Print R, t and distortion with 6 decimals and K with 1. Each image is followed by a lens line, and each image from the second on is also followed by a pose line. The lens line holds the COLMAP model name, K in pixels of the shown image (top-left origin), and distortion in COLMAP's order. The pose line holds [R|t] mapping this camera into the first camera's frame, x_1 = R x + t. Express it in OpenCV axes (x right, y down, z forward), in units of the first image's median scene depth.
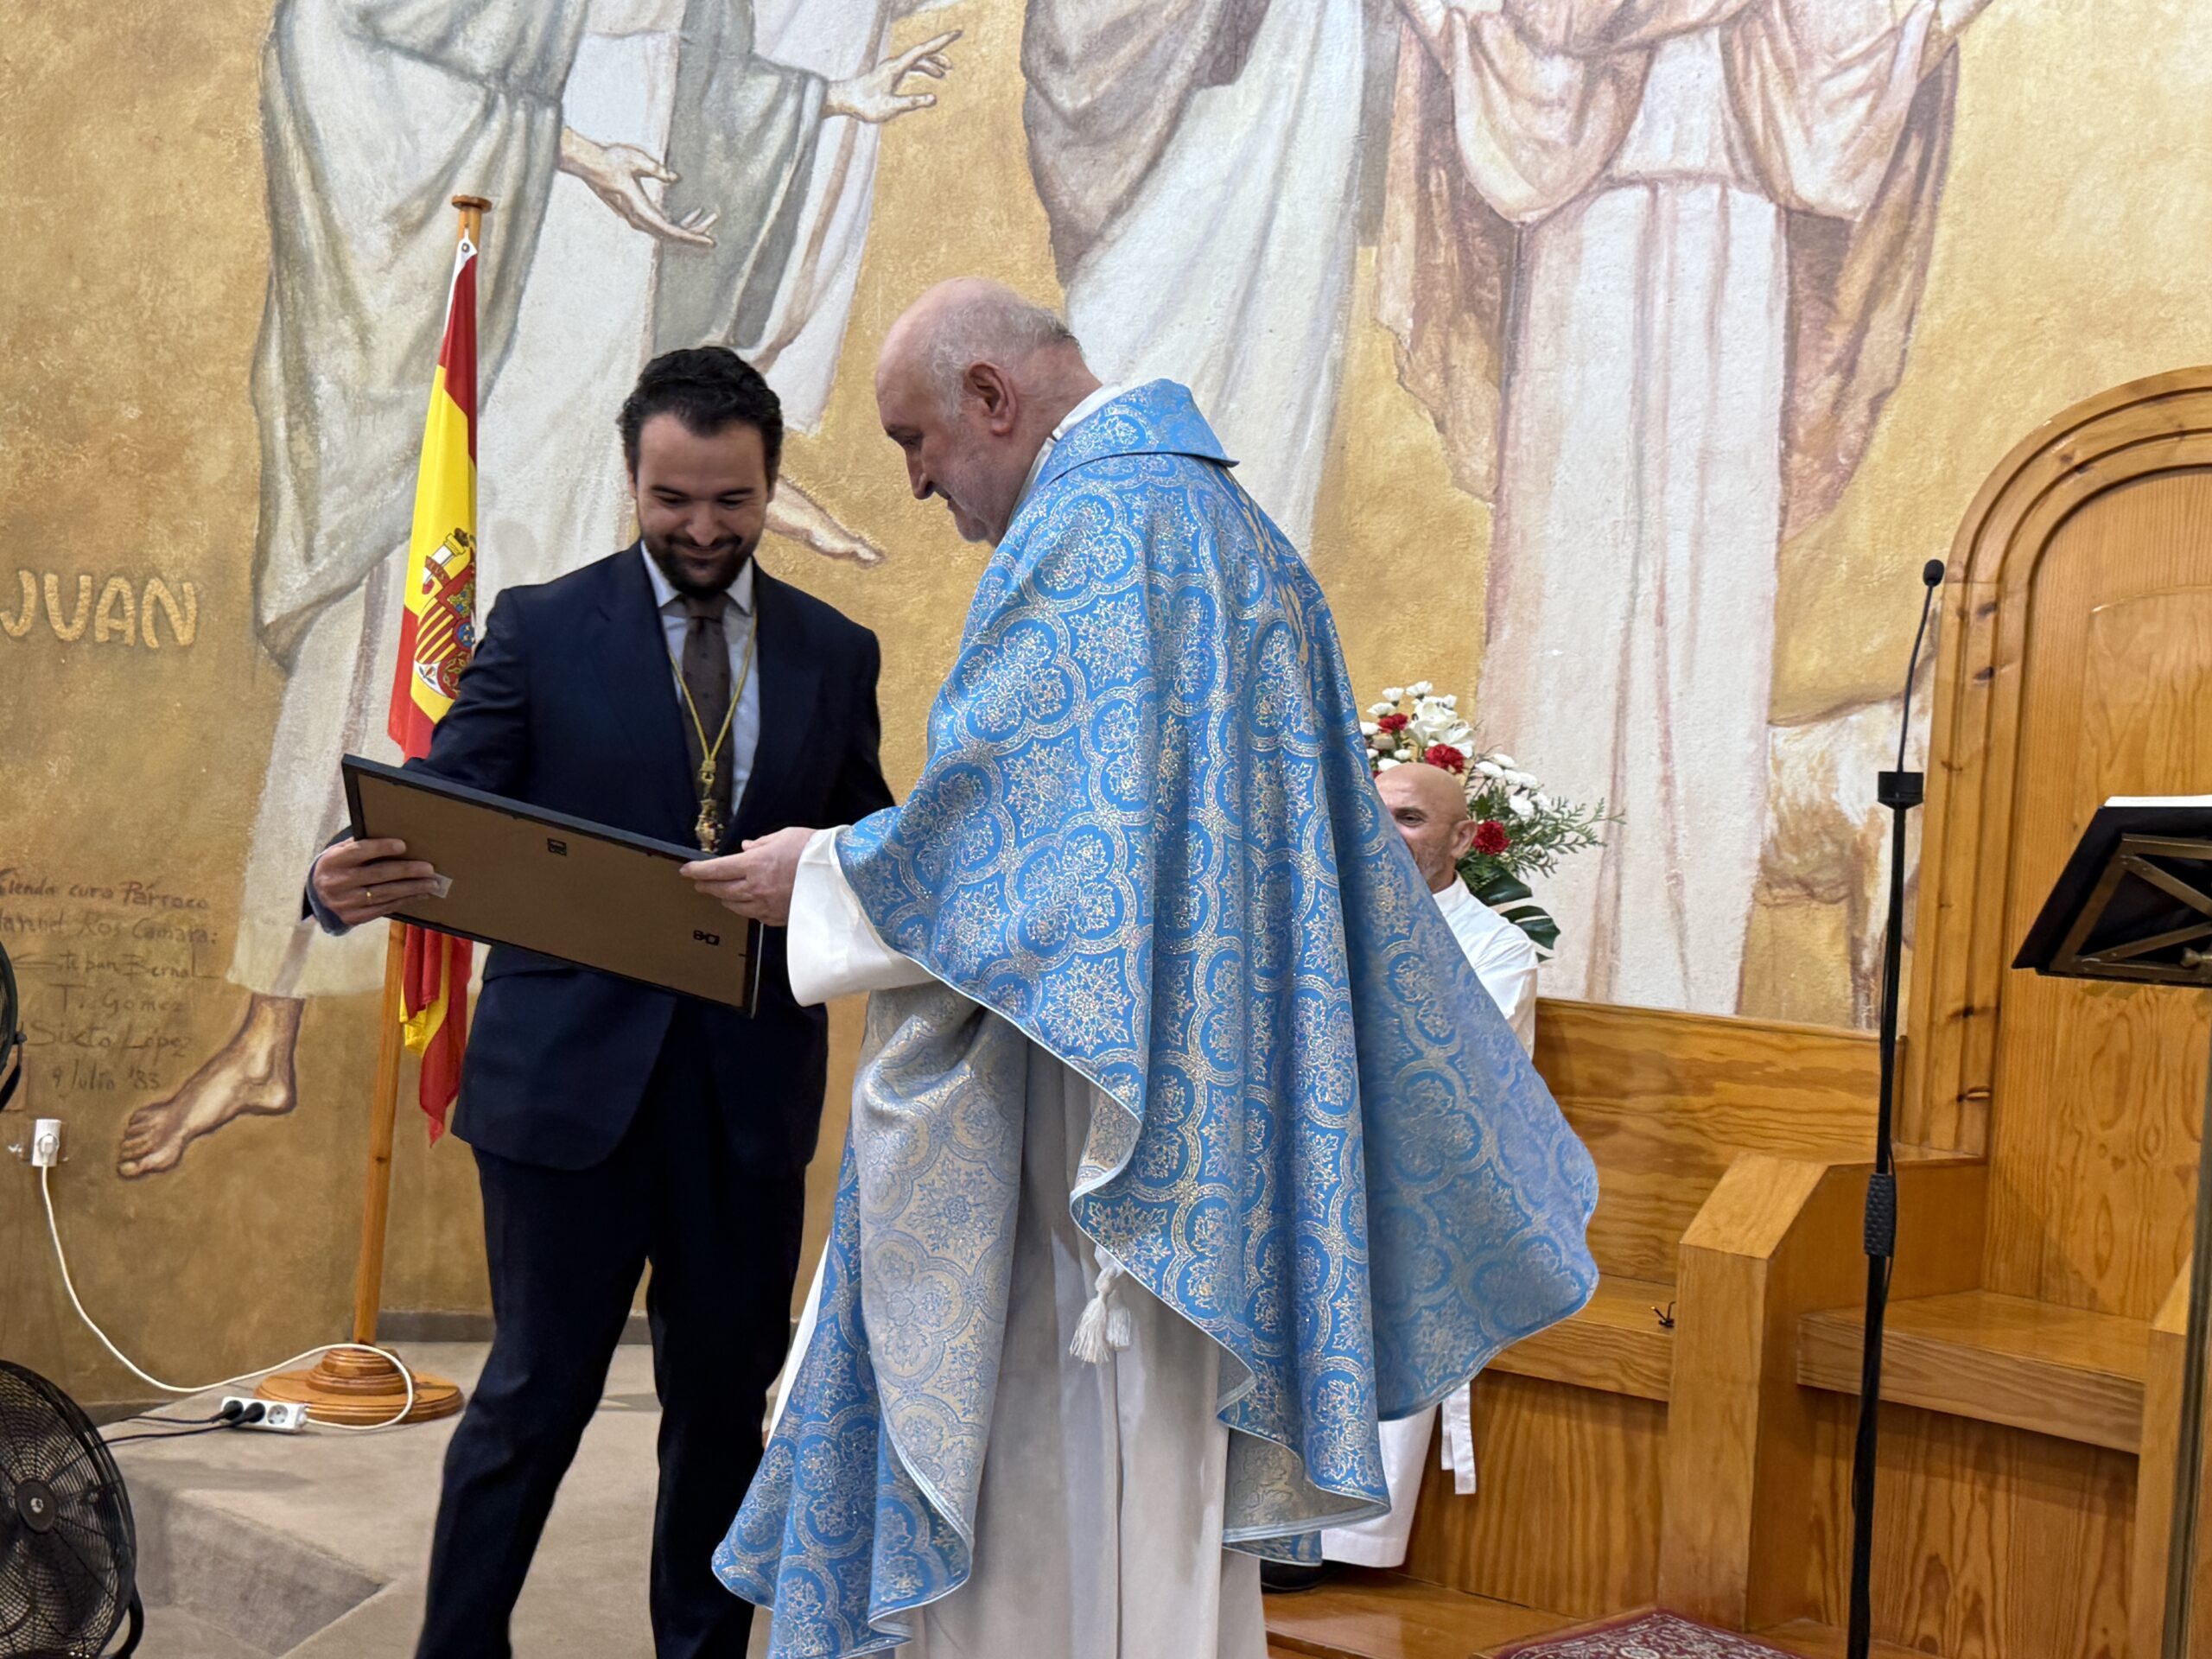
lens RADIAL K [[2828.3, 0, 1106.0], [0, 2828.3, 829.5], [0, 0, 1]] dist [0.204190, -0.509786]
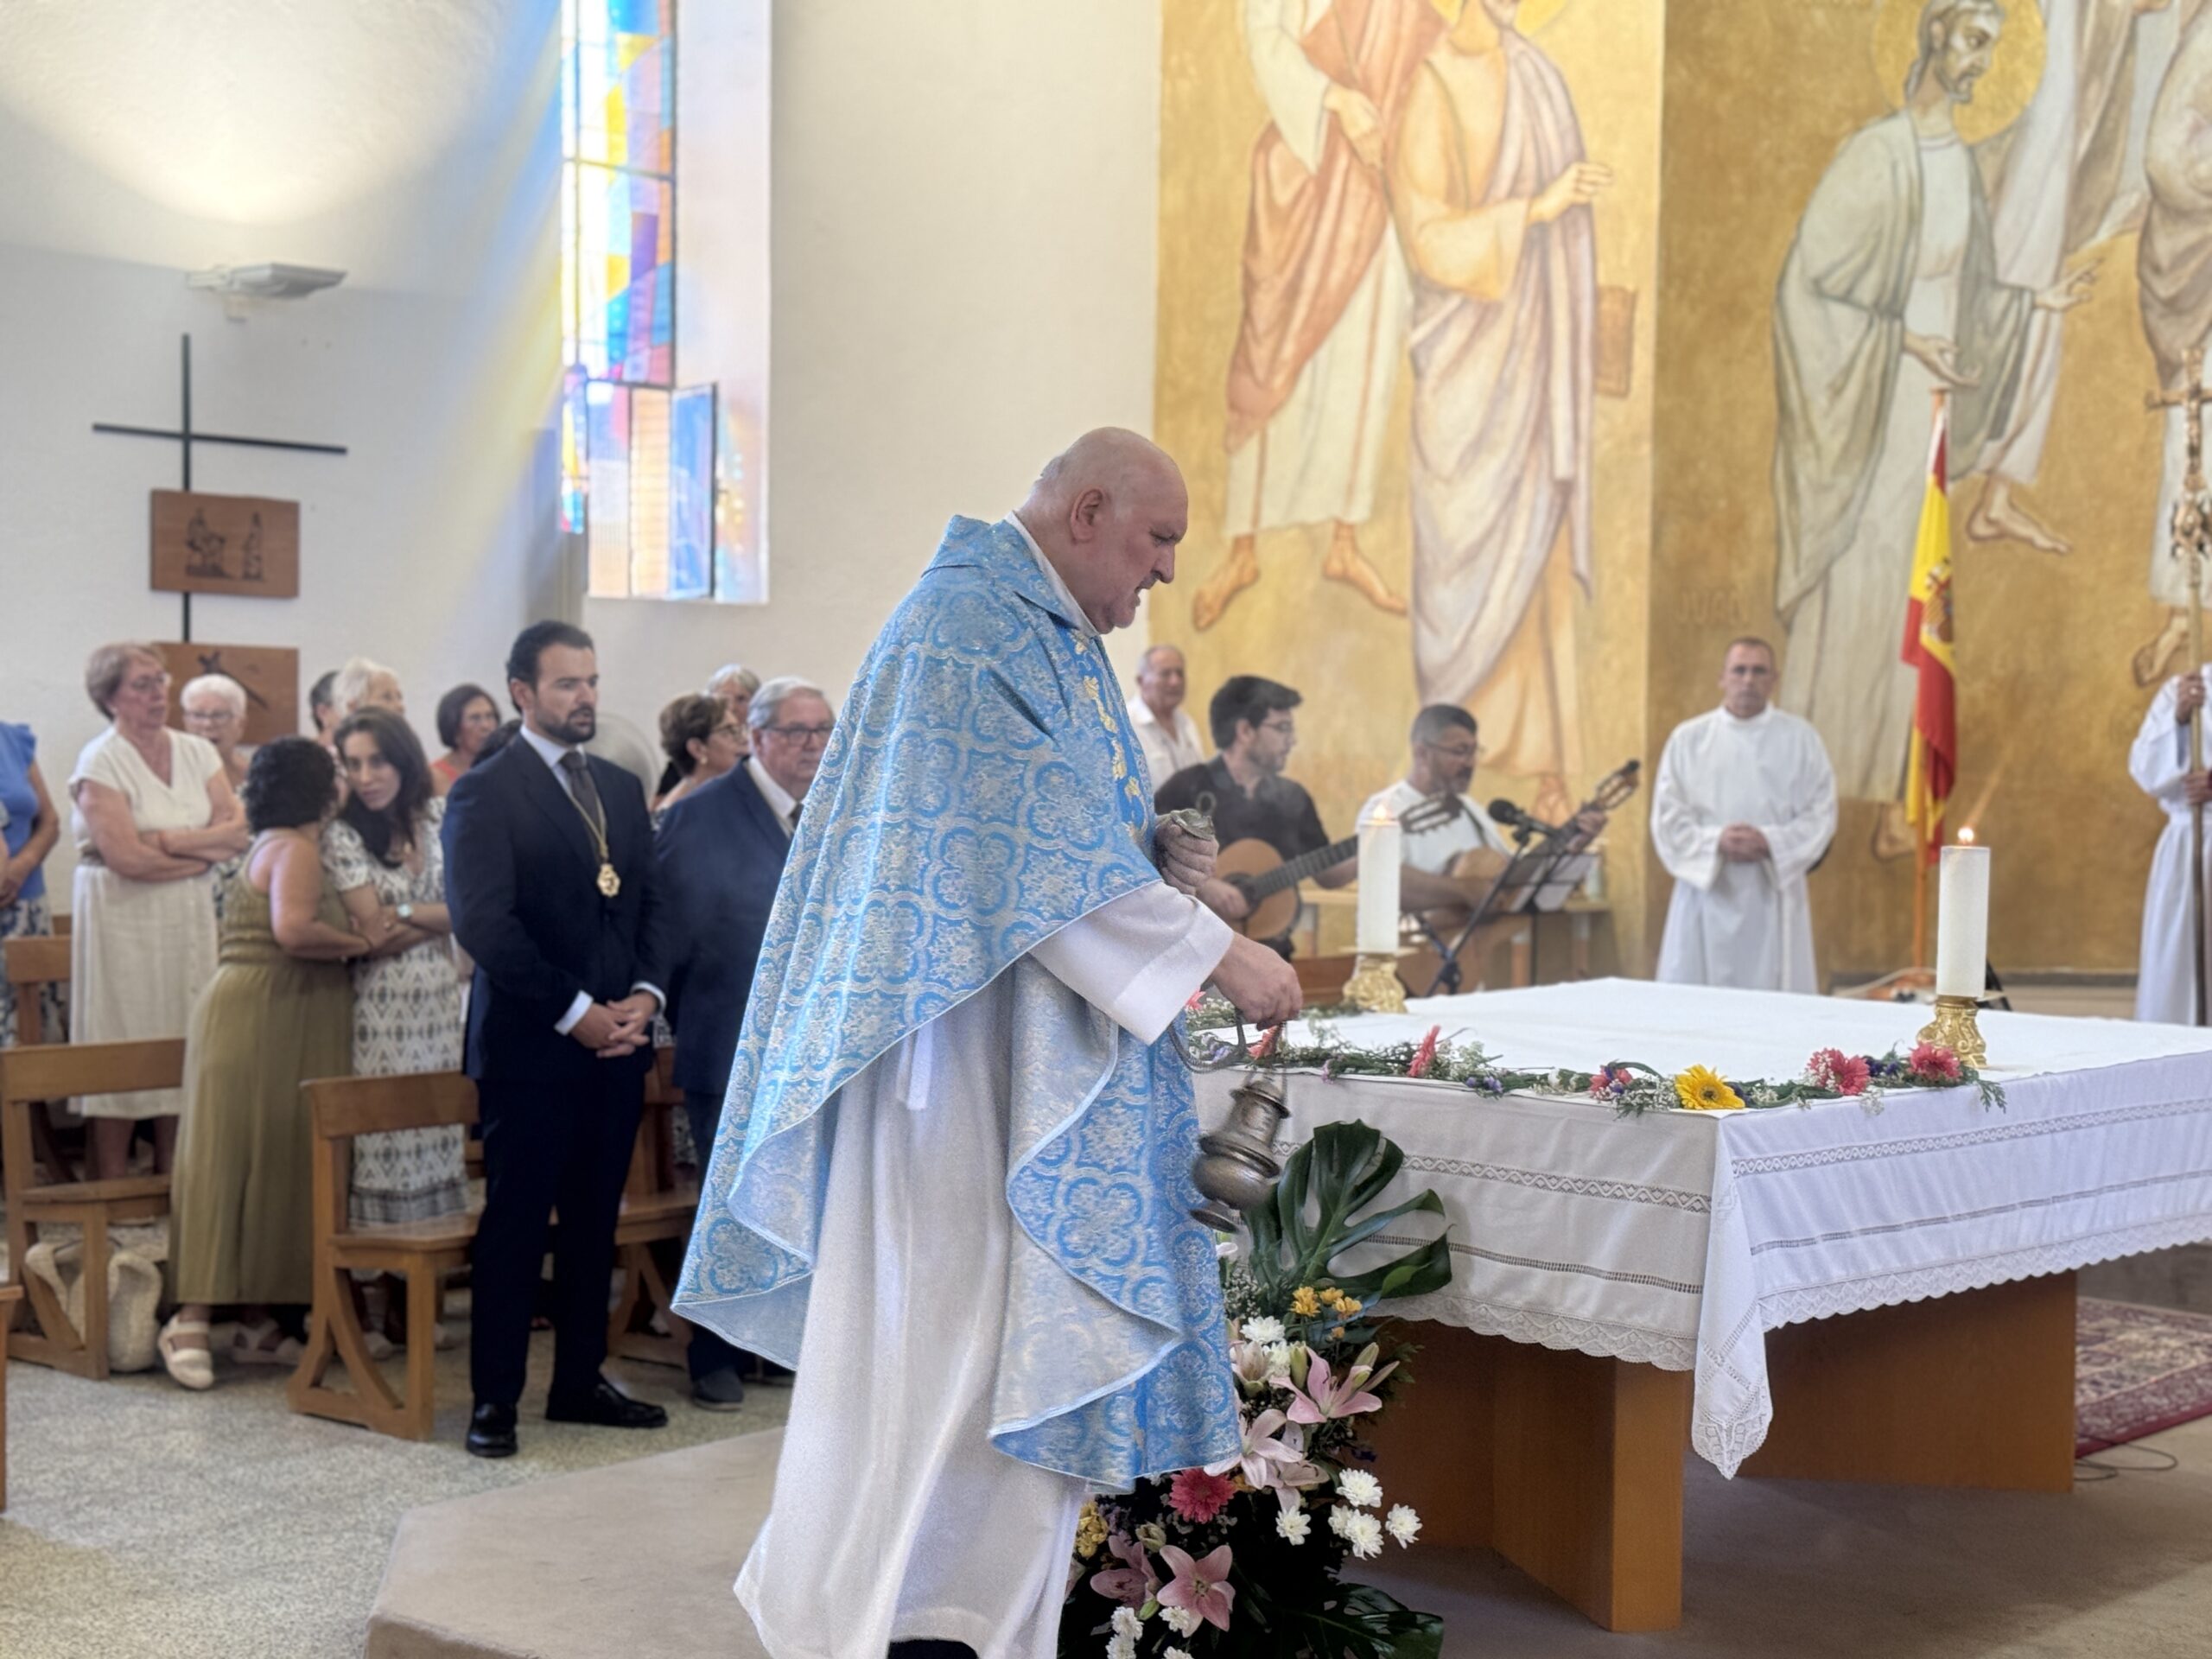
lens RADIAL K [[3408.7, 0, 1106.0], [0, 3408.7, 829.5], [0, 0, 1]] dist [0.154335, -0.139191]
pose [[0.996577, -0.061305, 0.055454, -0.858239], [0.059664, 0.997744, 0.030780, -0.022886], [-0.057216, -0.027366, 0.997987, -1.212861]]
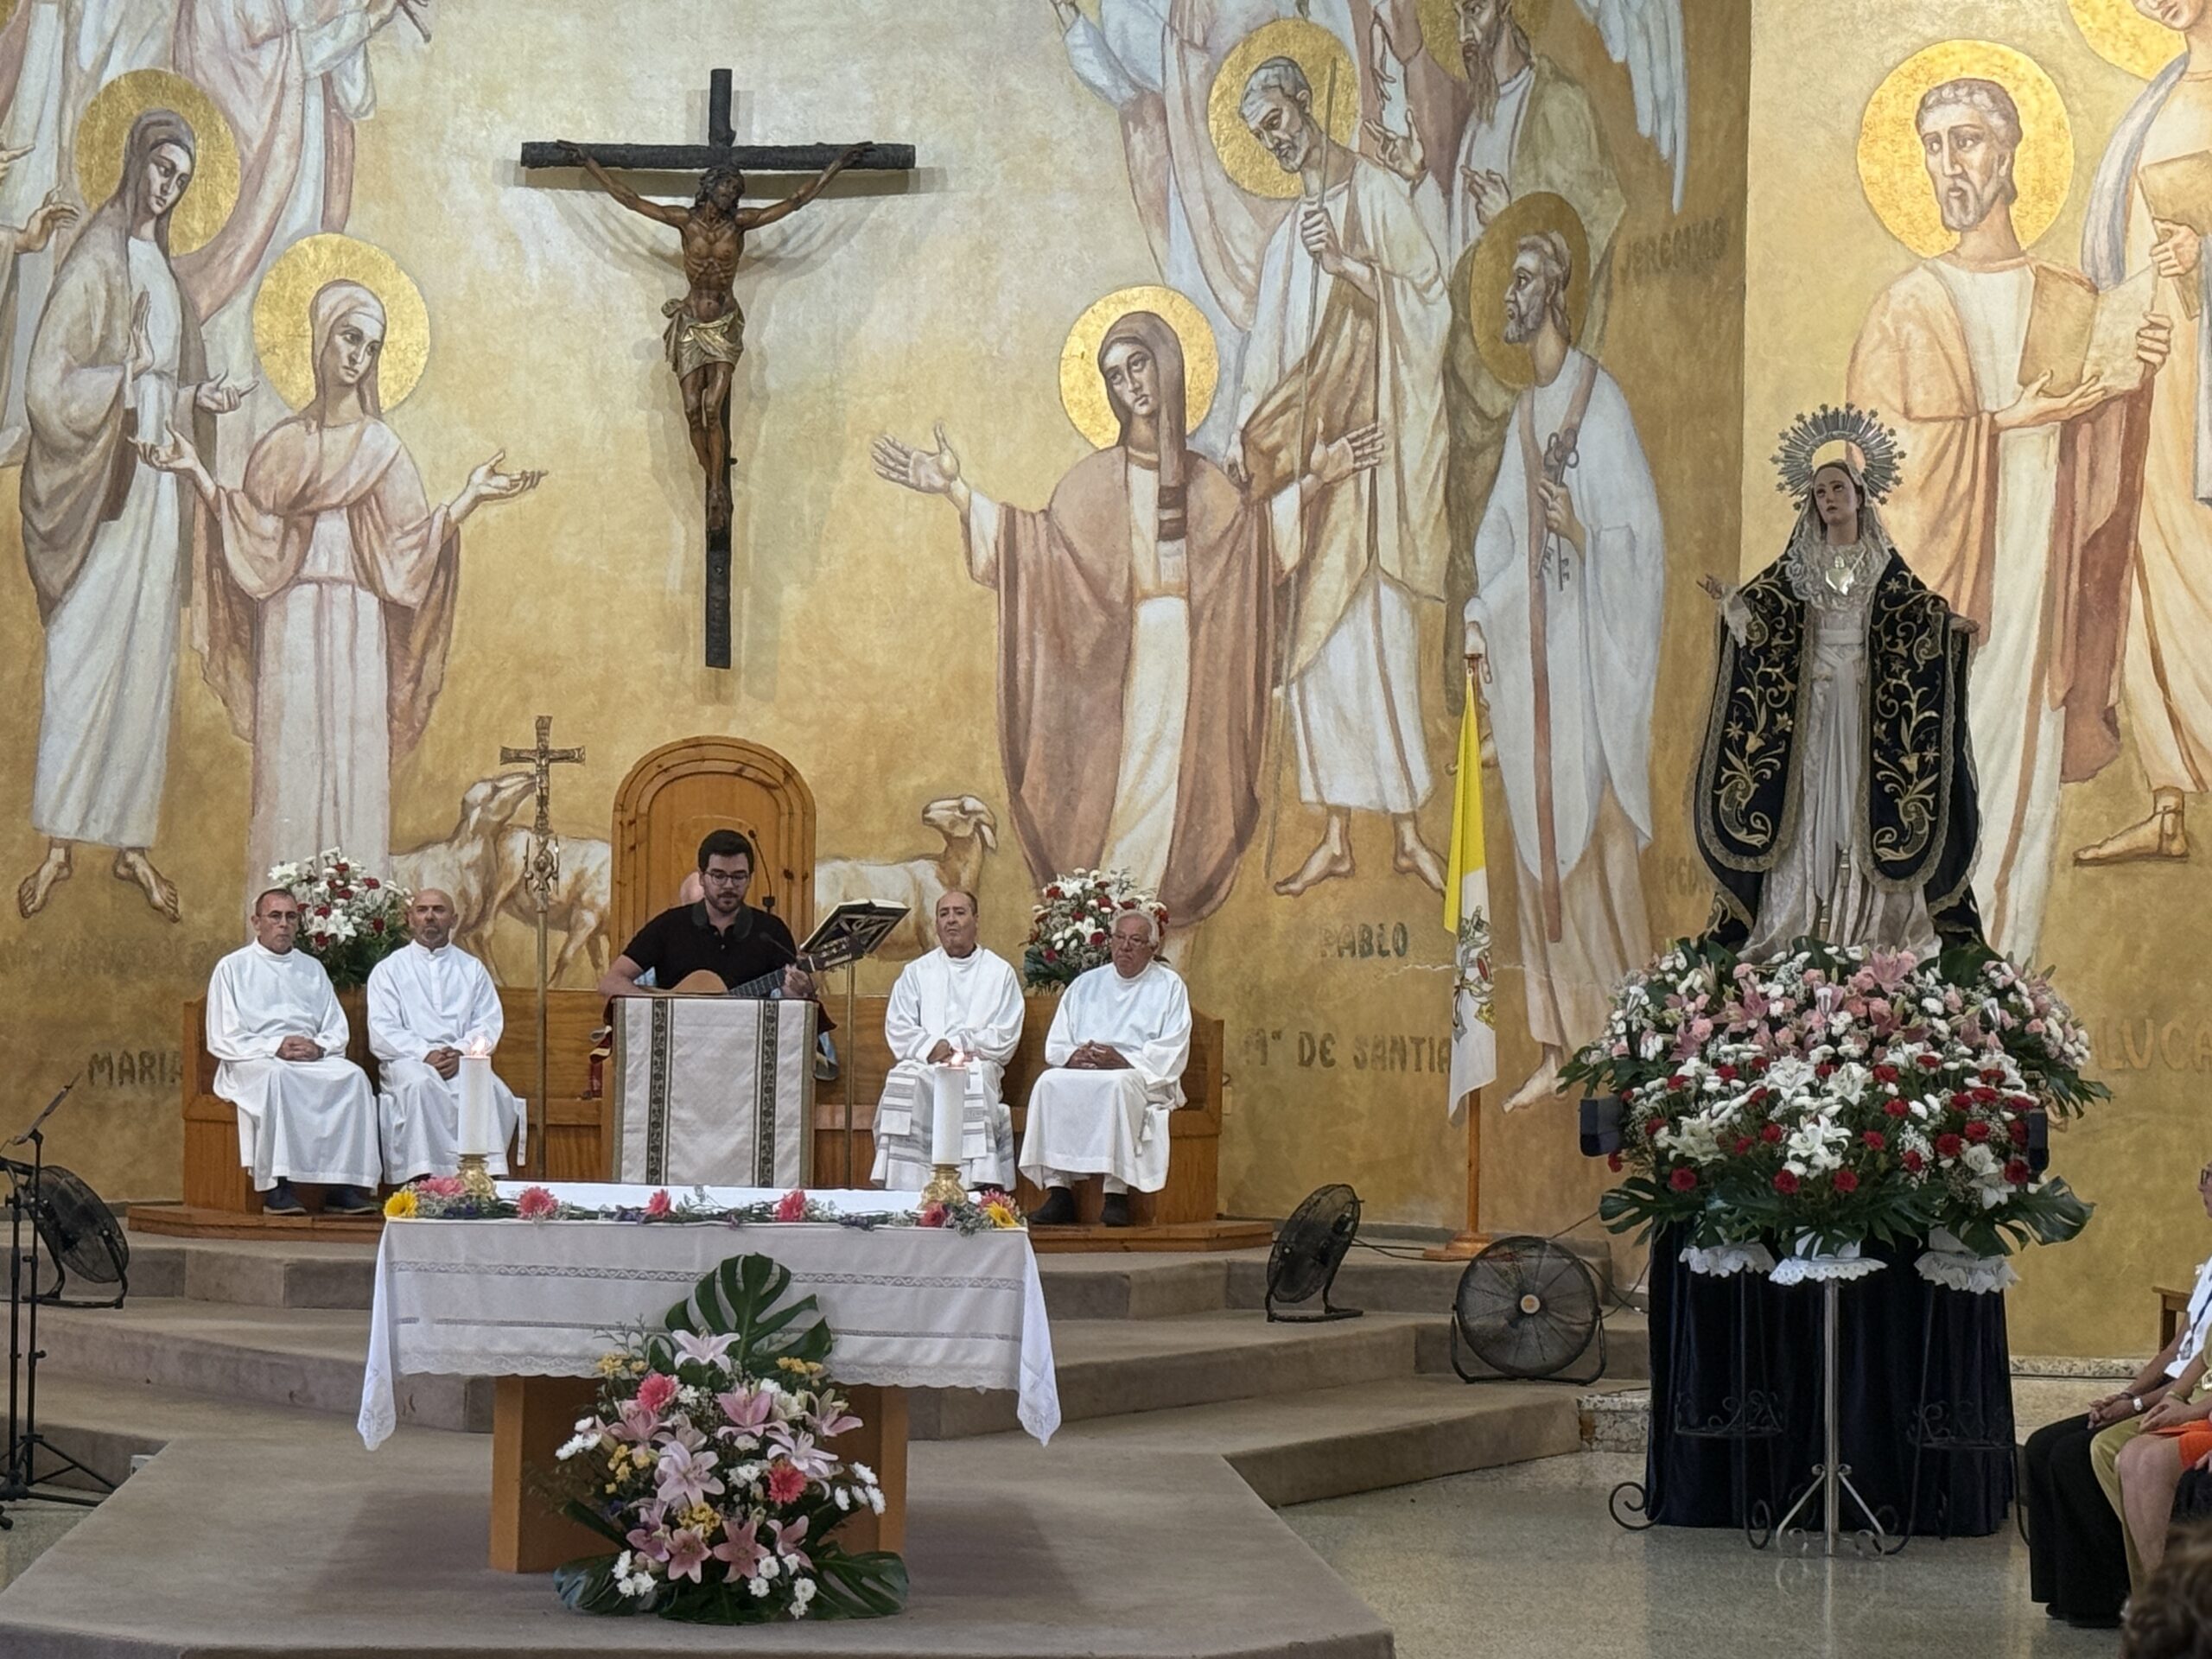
lens RADIAL K [[5039.1, 0, 1106.0], [0, 5039.1, 829.5], [0, 0, 1]] dist [0.143703, 0.131135]
pose [[0.660531, -0.038212, 0.749826, -2.088523], [0.031224, 0.999238, 0.023416, -0.120583], [-0.750149, 0.007945, 0.661221, -1.725794]]
